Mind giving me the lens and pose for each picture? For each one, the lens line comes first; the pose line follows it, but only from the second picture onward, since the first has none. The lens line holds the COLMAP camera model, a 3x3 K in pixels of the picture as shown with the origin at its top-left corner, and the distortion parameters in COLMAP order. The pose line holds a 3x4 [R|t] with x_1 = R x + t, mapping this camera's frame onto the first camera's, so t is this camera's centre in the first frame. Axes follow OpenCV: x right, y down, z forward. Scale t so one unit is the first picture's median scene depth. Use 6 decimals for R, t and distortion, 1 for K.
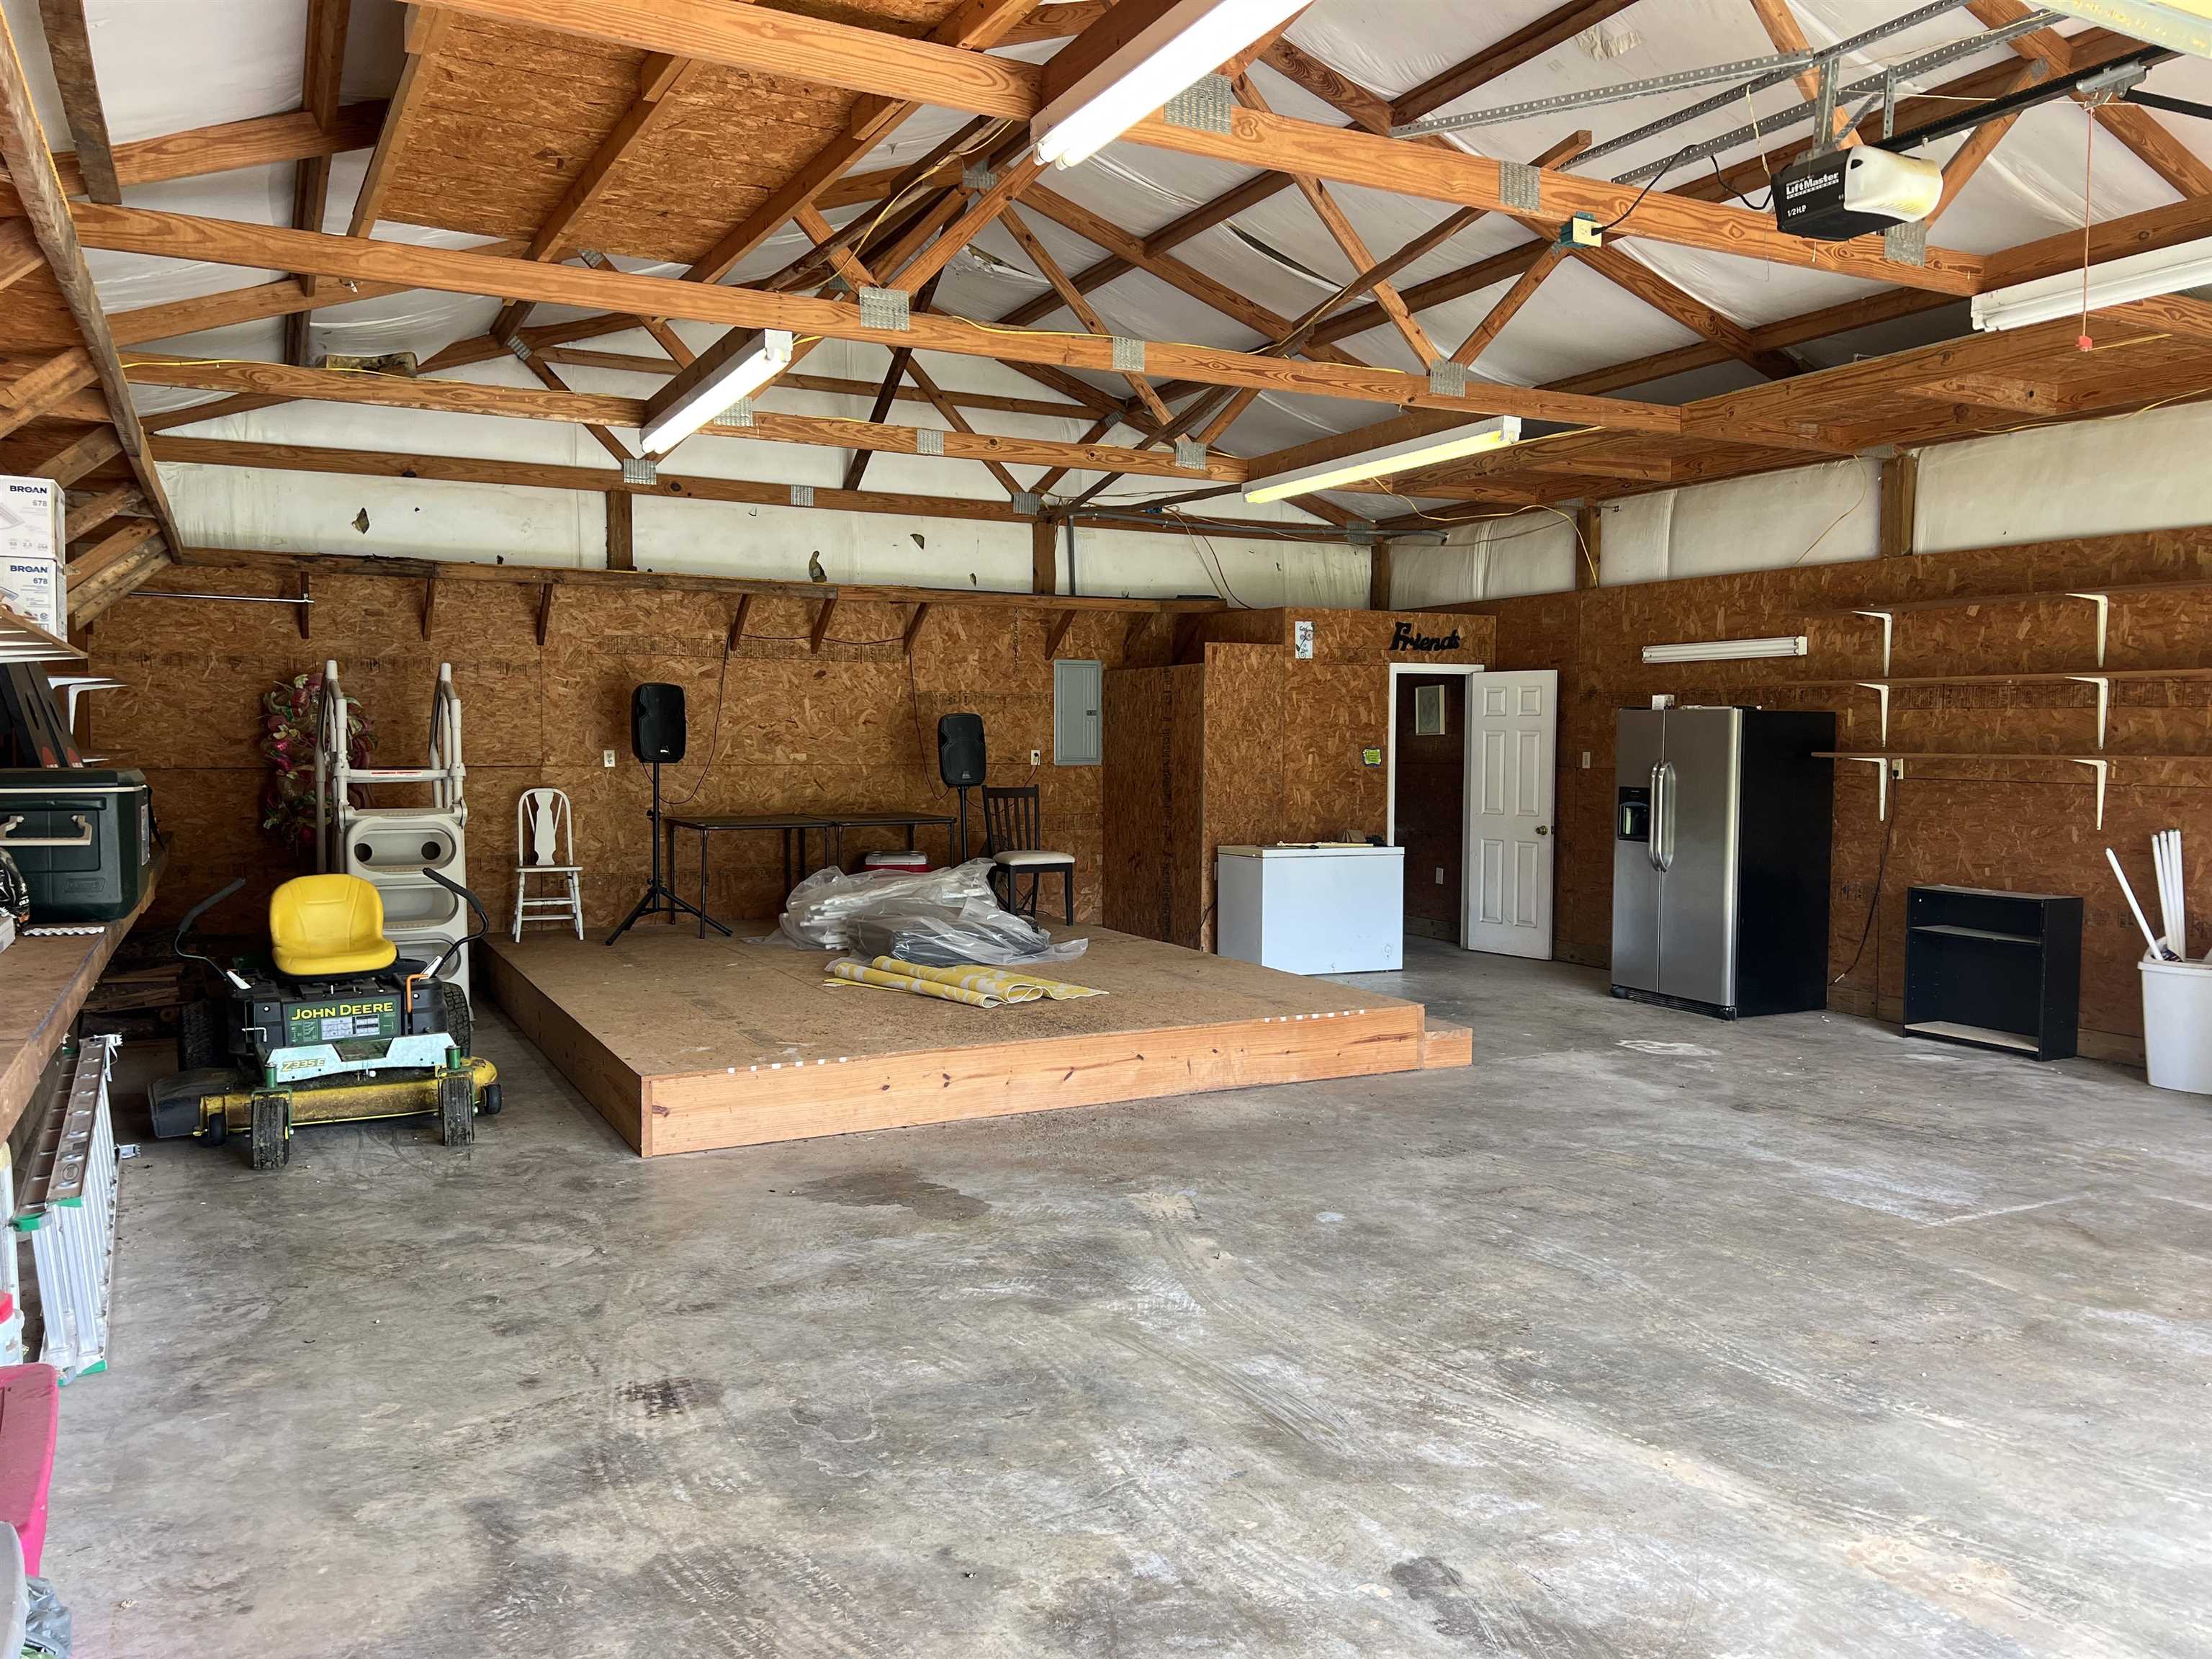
lens RADIAL K [[1678.9, 0, 1106.0], [0, 1678.9, 829.5], [0, 0, 1]] dist [-0.001535, 0.002030]
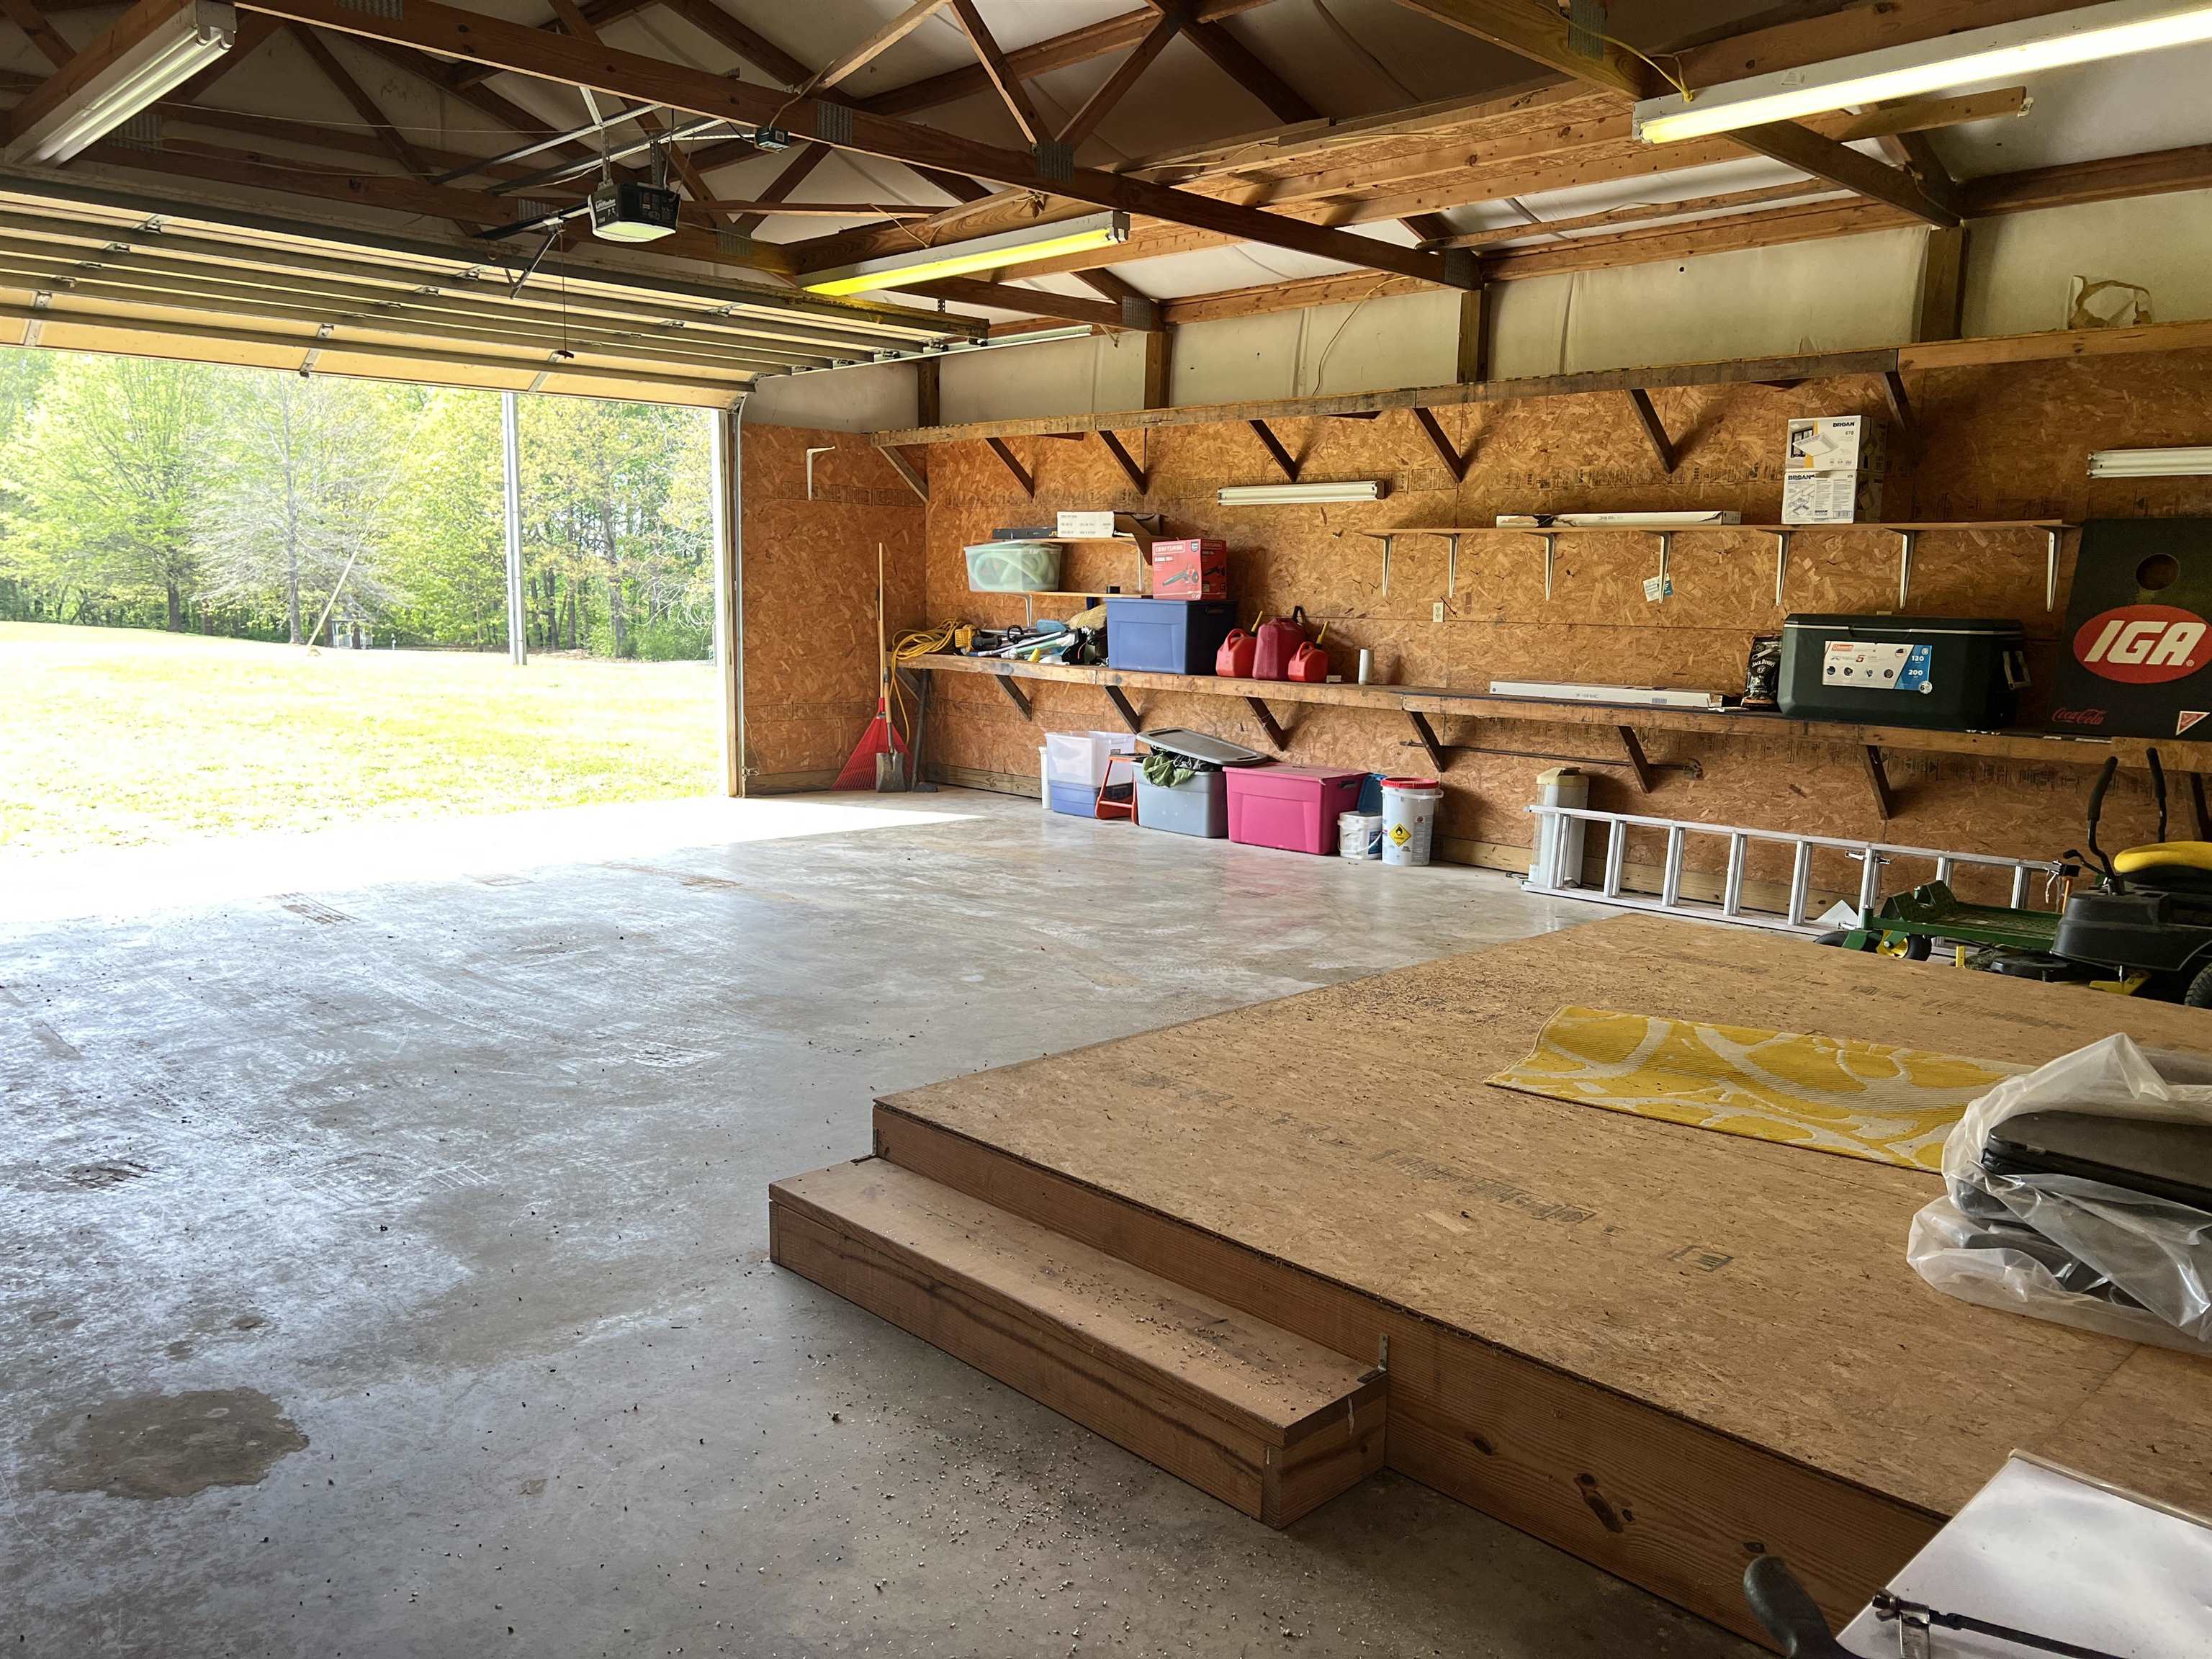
lens RADIAL K [[1678.9, 0, 1106.0], [0, 1678.9, 829.5], [0, 0, 1]] dist [-0.001535, 0.002030]
pose [[-0.956595, 0.021044, -0.290661, 0.446621], [-0.038558, 0.979481, 0.197815, -0.130455], [0.288859, 0.200437, -0.936155, 2.446852]]
